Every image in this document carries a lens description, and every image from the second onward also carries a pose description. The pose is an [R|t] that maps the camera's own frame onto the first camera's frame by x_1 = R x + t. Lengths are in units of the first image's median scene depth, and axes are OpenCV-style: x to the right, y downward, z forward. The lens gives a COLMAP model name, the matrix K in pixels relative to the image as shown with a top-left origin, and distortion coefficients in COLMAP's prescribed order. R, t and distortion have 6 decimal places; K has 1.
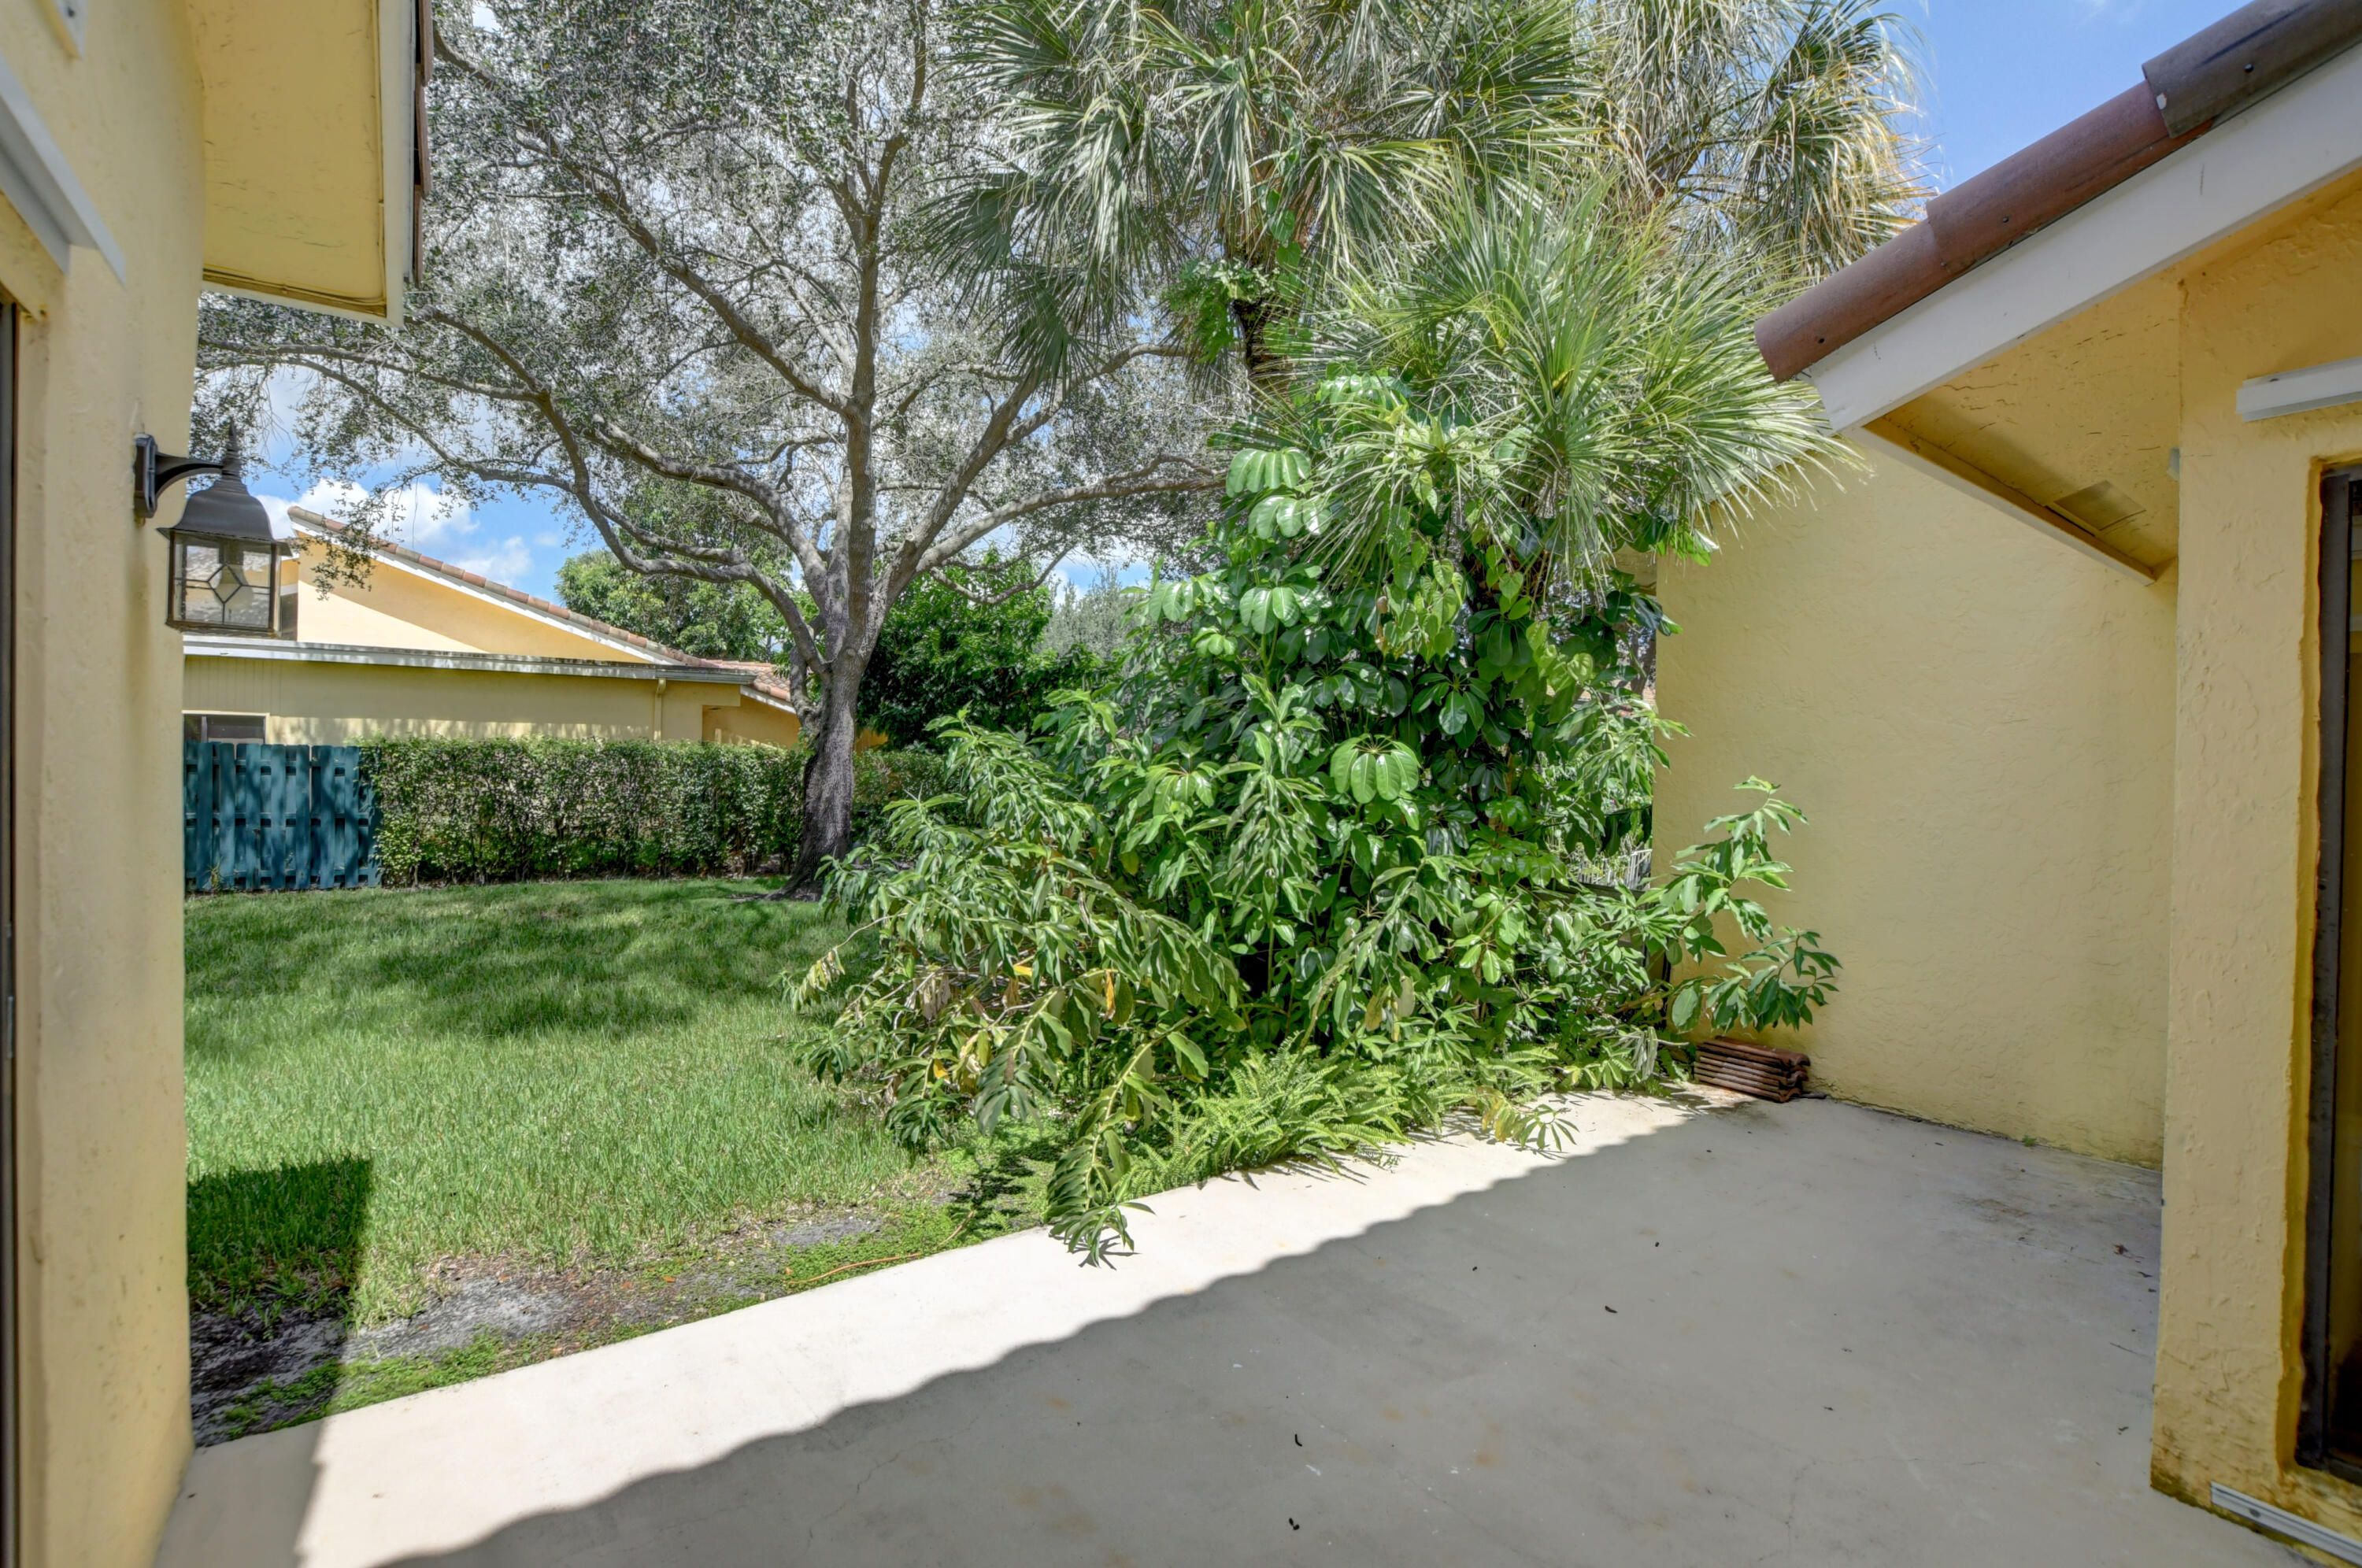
lens RADIAL K [[1037.5, 0, 1166.8], [0, 1037.5, 783.2], [0, 0, 1]] dist [-0.023042, 0.000334]
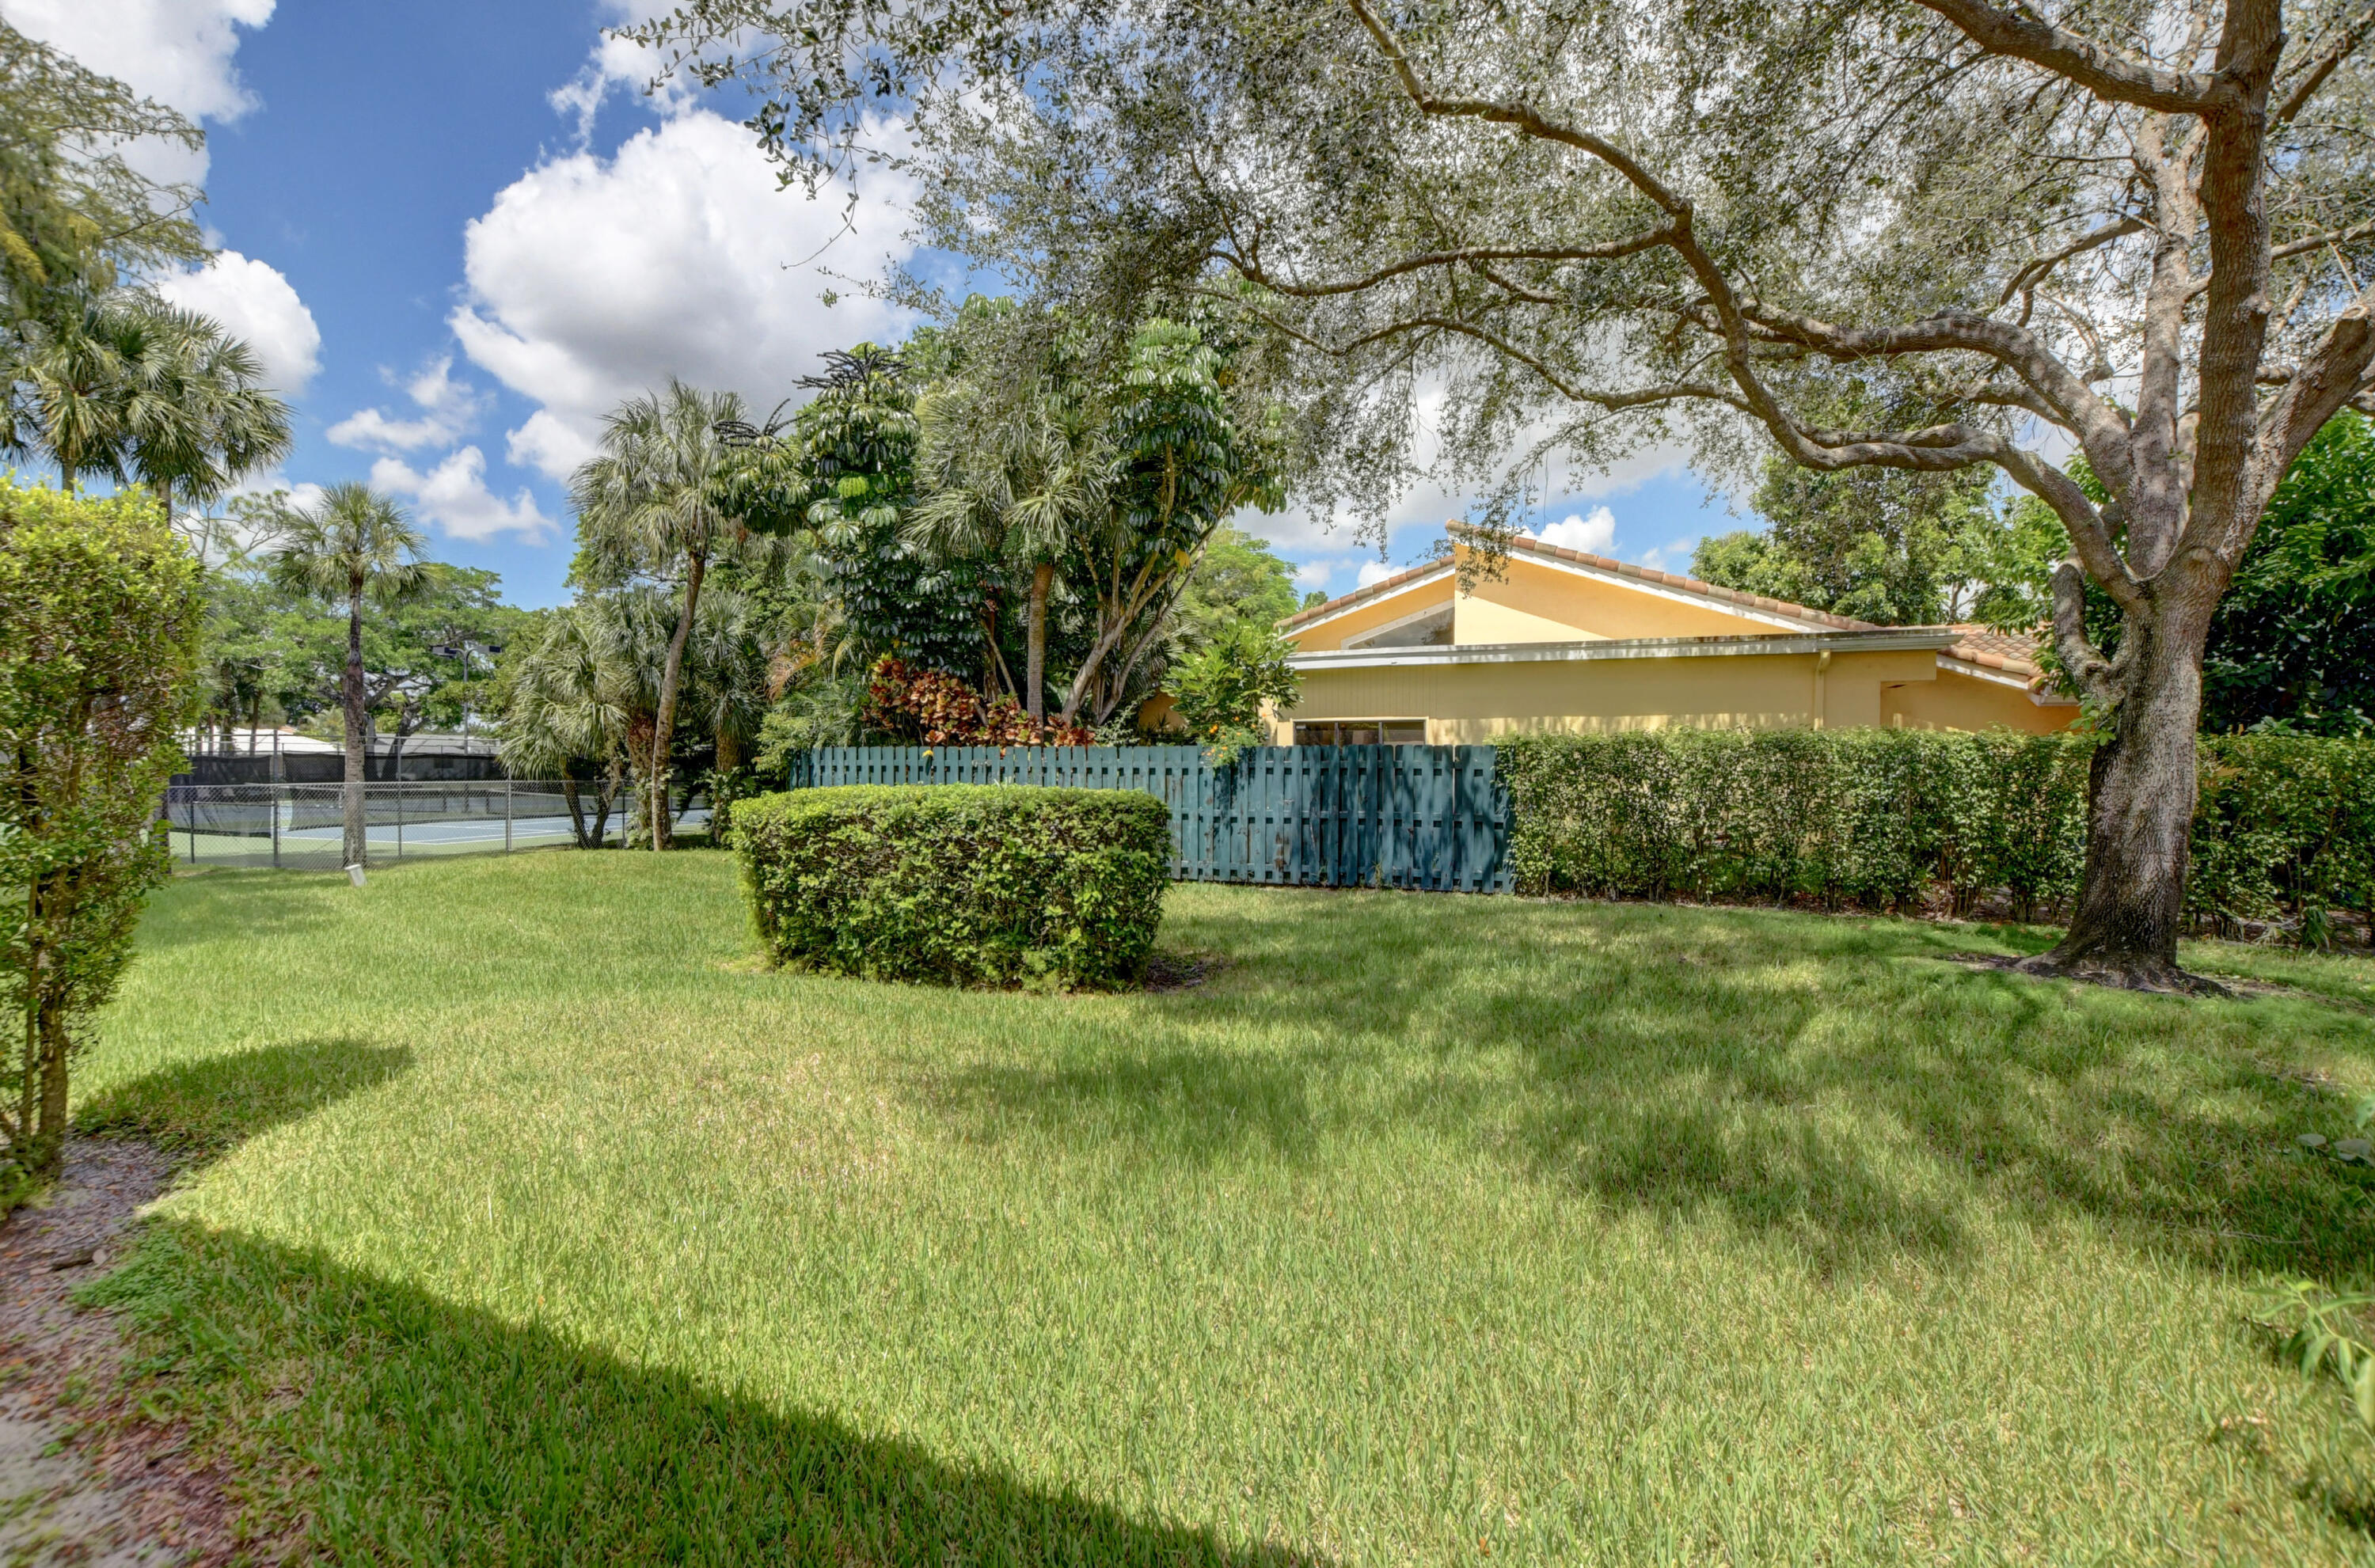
lens RADIAL K [[1043.3, 0, 1173.2], [0, 1043.3, 783.2], [0, 0, 1]] dist [-0.023042, 0.000334]
pose [[0.544289, 0.002075, -0.838895, -0.138717], [-0.002200, 0.999997, 0.001046, -0.001106], [0.838895, 0.001277, 0.544292, 0.219275]]
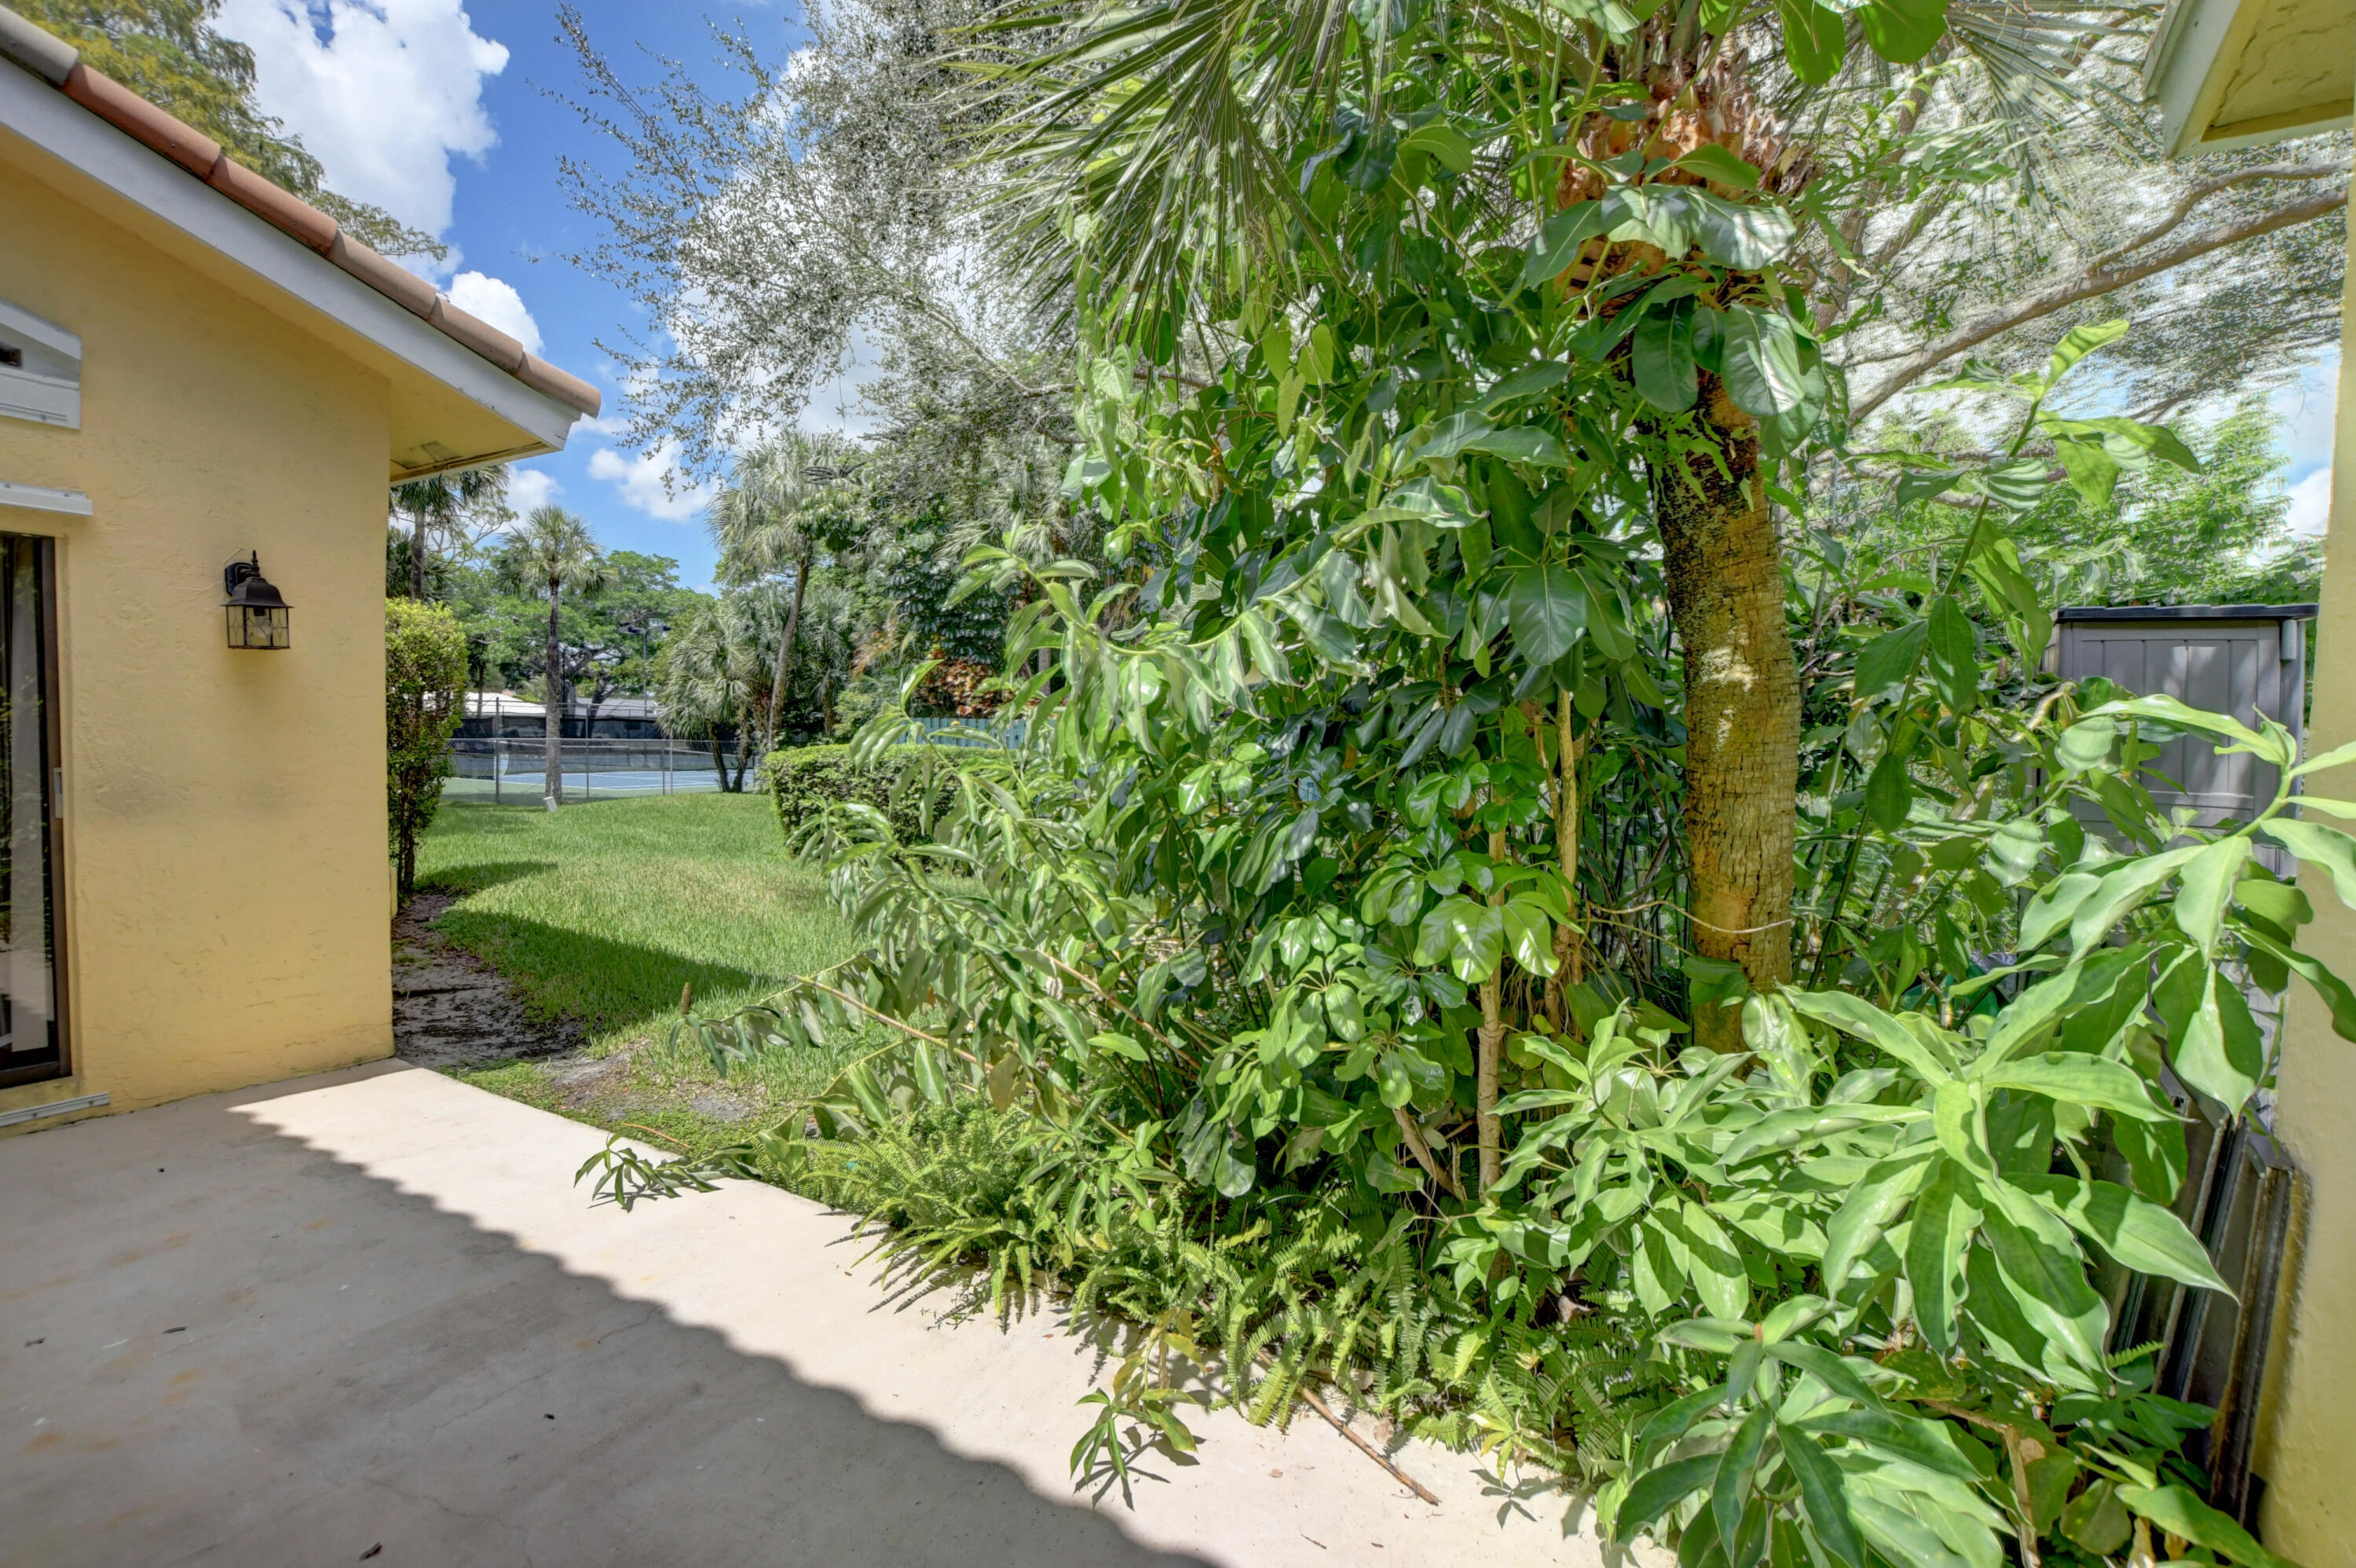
lens RADIAL K [[1046.3, 0, 1178.0], [0, 1046.3, 784.0], [0, 0, 1]] dist [-0.022208, -0.000499]
pose [[0.423591, 0.035890, -0.905142, 0.280714], [-0.023852, 0.999310, 0.028461, 0.004337], [0.905539, 0.009533, 0.424155, 0.280024]]
